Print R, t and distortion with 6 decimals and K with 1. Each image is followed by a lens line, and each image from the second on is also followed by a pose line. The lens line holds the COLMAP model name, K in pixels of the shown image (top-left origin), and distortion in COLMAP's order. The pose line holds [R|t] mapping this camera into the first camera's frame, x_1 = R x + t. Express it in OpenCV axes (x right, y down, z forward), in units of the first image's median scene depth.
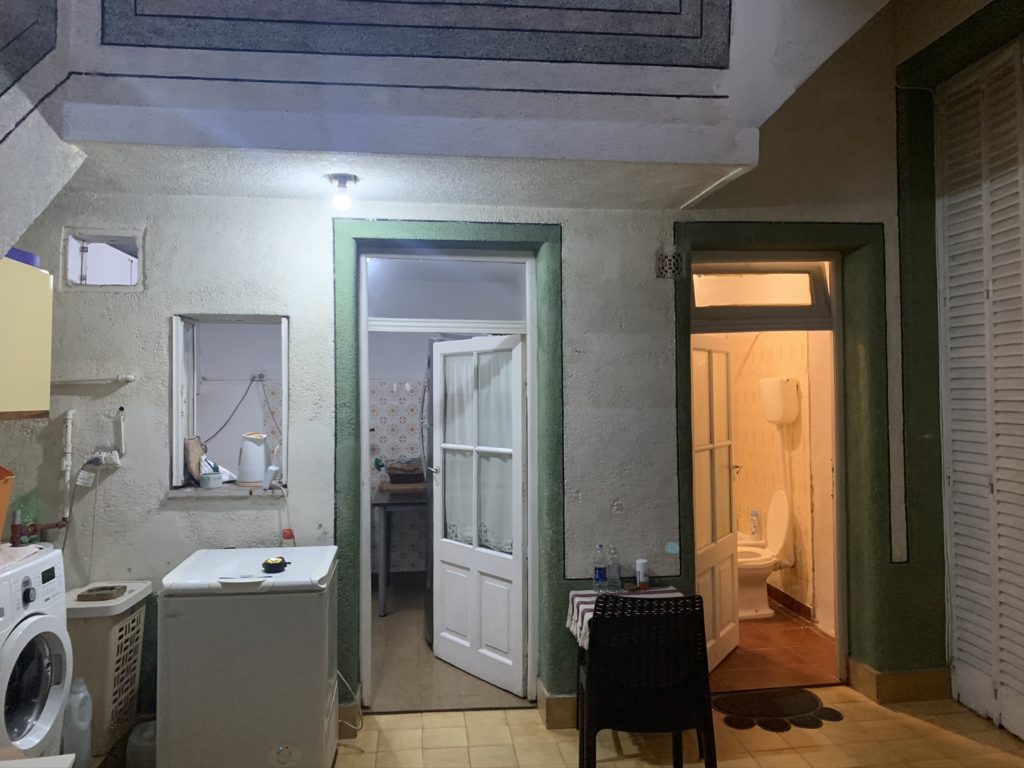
lens RADIAL K [[782.2, 0, 514.4], [0, 782.2, 375.1], [0, 0, 1]] dist [0.020996, -0.016413]
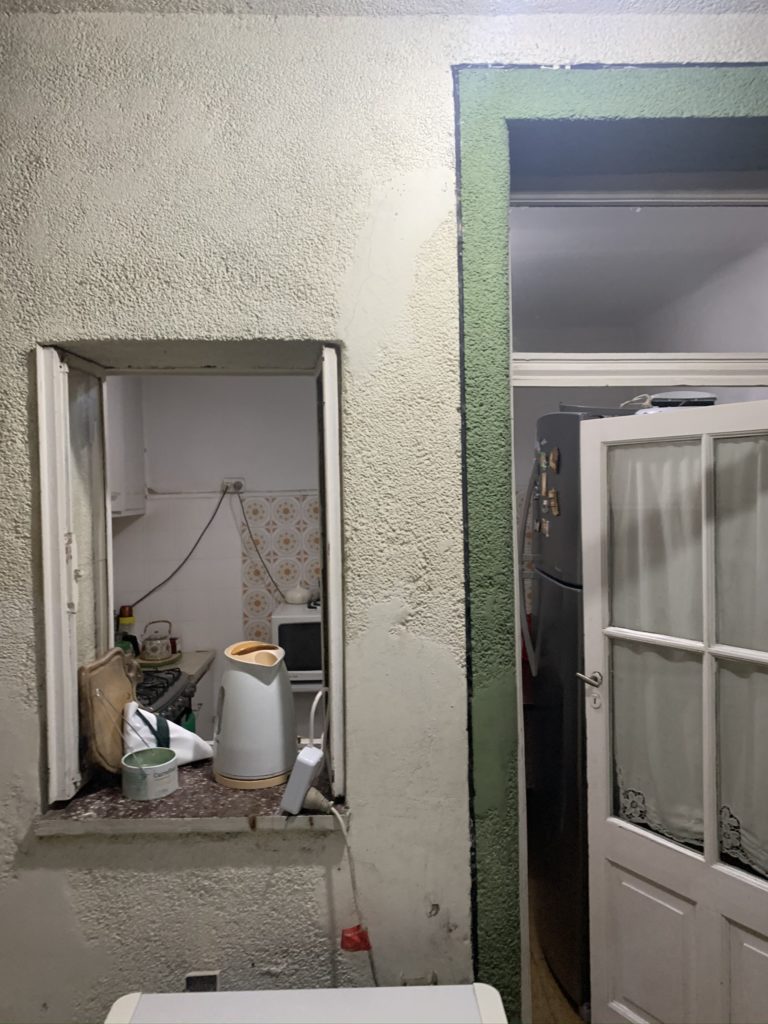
lens RADIAL K [[782.2, 0, 378.7], [0, 782.2, 512.3], [0, 0, 1]] dist [0.020996, -0.016413]
pose [[0.993873, -0.008230, -0.110217, -0.230423], [0.013999, 0.998566, 0.051666, -0.014513], [0.109634, -0.052892, 0.992564, 0.634142]]
